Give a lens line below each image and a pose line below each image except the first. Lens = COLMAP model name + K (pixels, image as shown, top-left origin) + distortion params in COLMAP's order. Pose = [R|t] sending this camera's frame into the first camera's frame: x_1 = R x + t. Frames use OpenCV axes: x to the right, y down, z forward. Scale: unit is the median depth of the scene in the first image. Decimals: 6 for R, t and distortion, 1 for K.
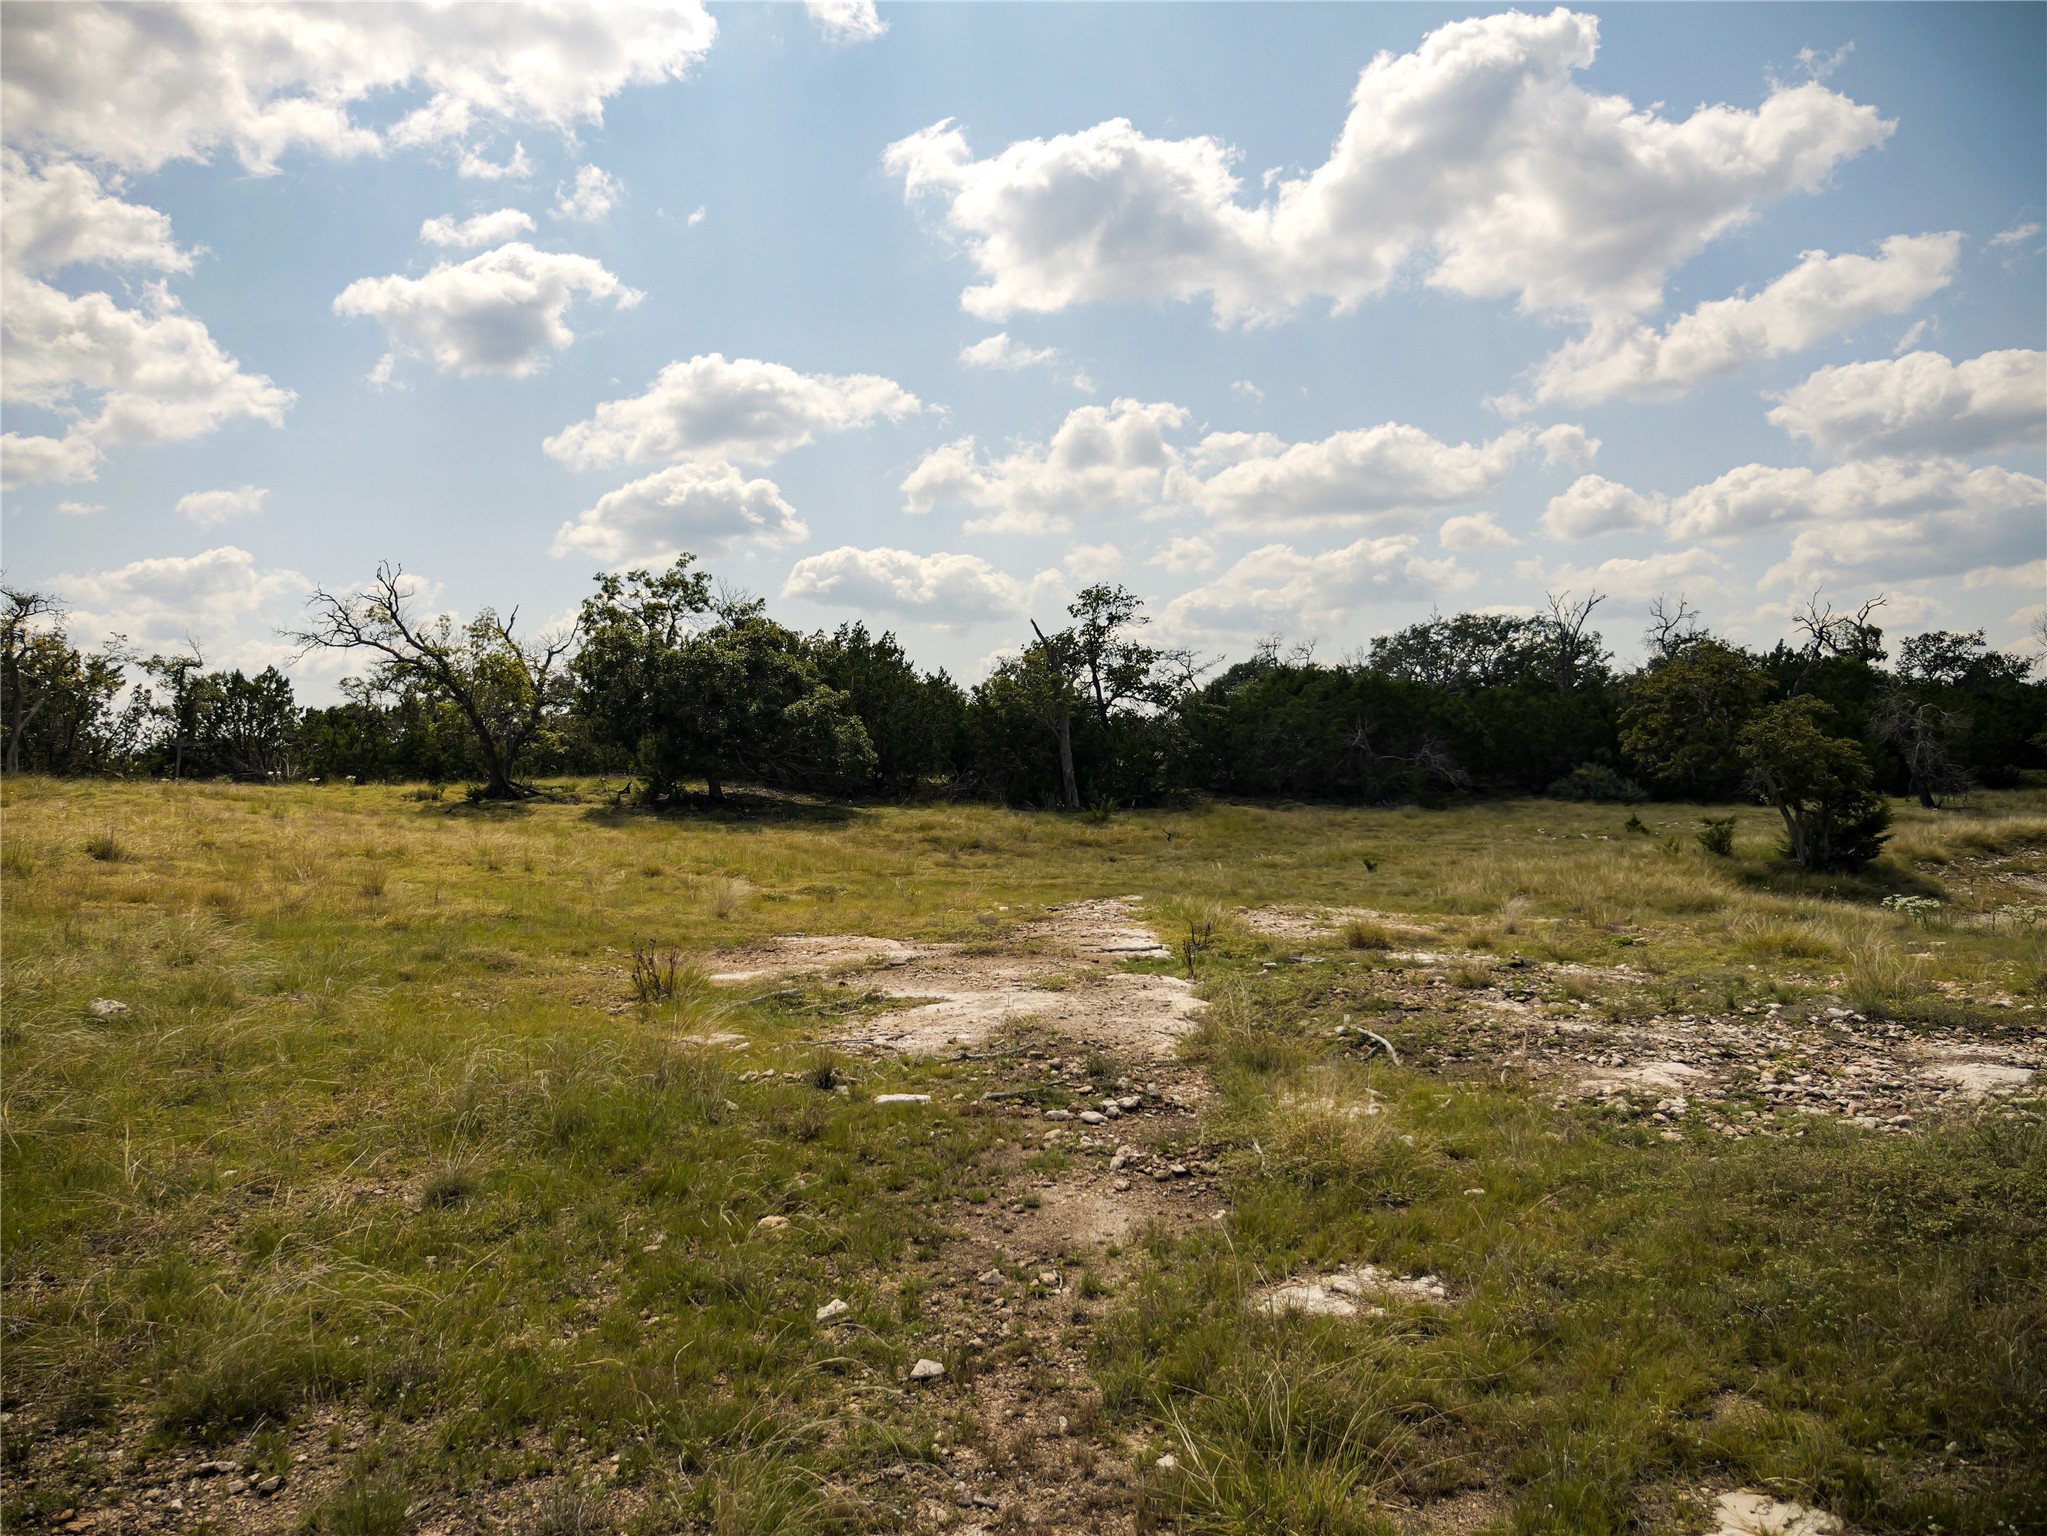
lens RADIAL K [[1420.2, 0, 1015.6], [0, 1420.2, 769.0], [0, 0, 1]] dist [-0.046165, 0.014833]
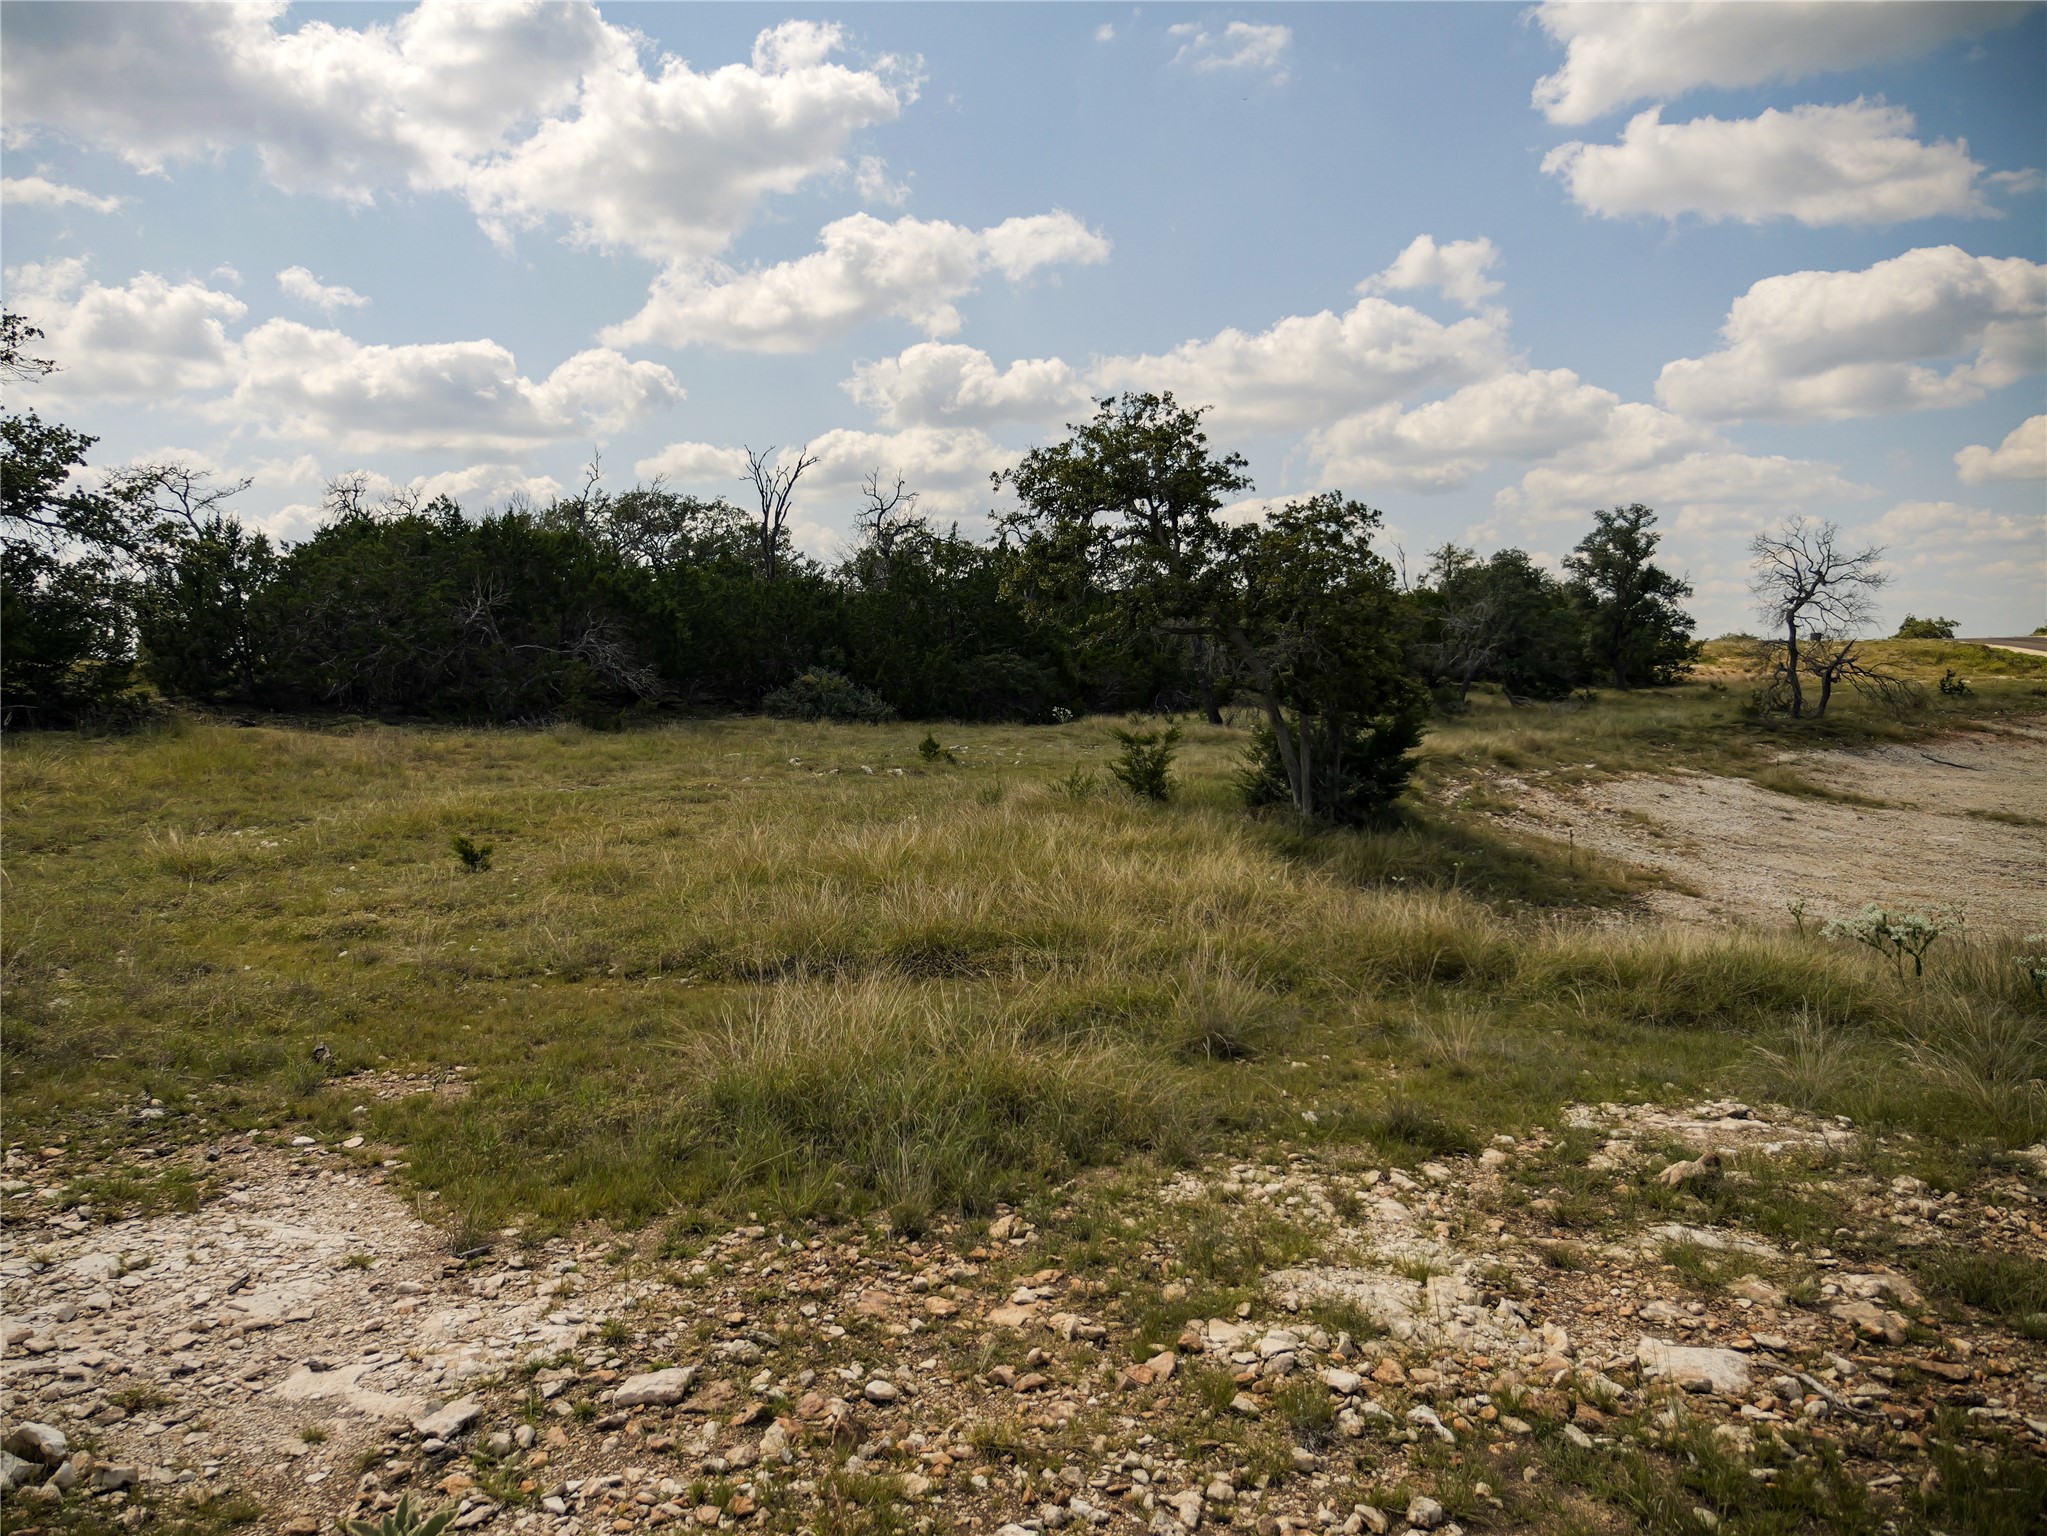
lens RADIAL K [[1420.2, 0, 1026.8], [0, 1420.2, 784.9], [0, 0, 1]] dist [-0.046165, 0.014833]
pose [[0.830593, -0.026043, 0.556271, 0.099947], [-0.005927, 0.998436, 0.055592, 0.016043], [-0.556849, -0.049471, 0.829139, 0.366599]]
